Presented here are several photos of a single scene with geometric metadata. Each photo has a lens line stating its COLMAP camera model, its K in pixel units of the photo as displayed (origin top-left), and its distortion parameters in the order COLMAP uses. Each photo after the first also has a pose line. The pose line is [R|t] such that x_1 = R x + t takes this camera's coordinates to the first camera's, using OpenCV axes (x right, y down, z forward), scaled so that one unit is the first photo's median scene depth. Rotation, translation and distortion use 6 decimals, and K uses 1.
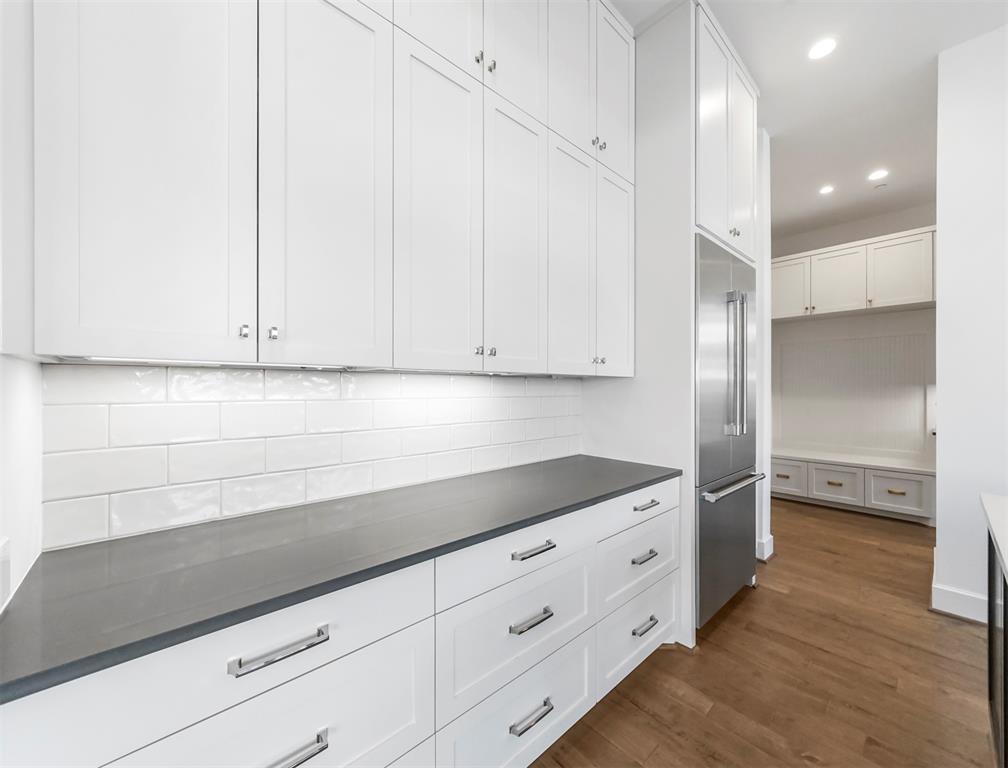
lens RADIAL K [[391.2, 0, 509.8], [0, 391.2, 388.1], [0, 0, 1]] dist [0.004431, 0.000068]
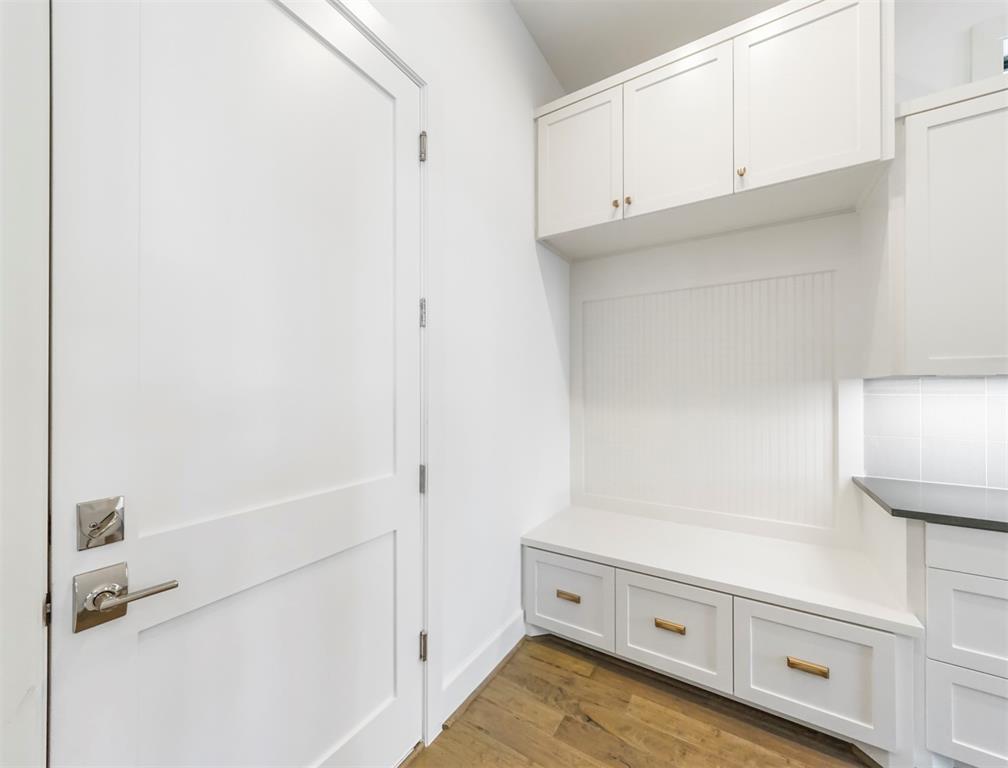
lens RADIAL K [[391.2, 0, 504.2], [0, 391.2, 386.6], [0, 0, 1]] dist [0.004431, 0.000068]
pose [[0.968733, -0.003410, 0.248084, 0.571220], [0.003869, 0.999992, -0.001363, -0.001602], [-0.248077, 0.002280, 0.968738, 0.659826]]
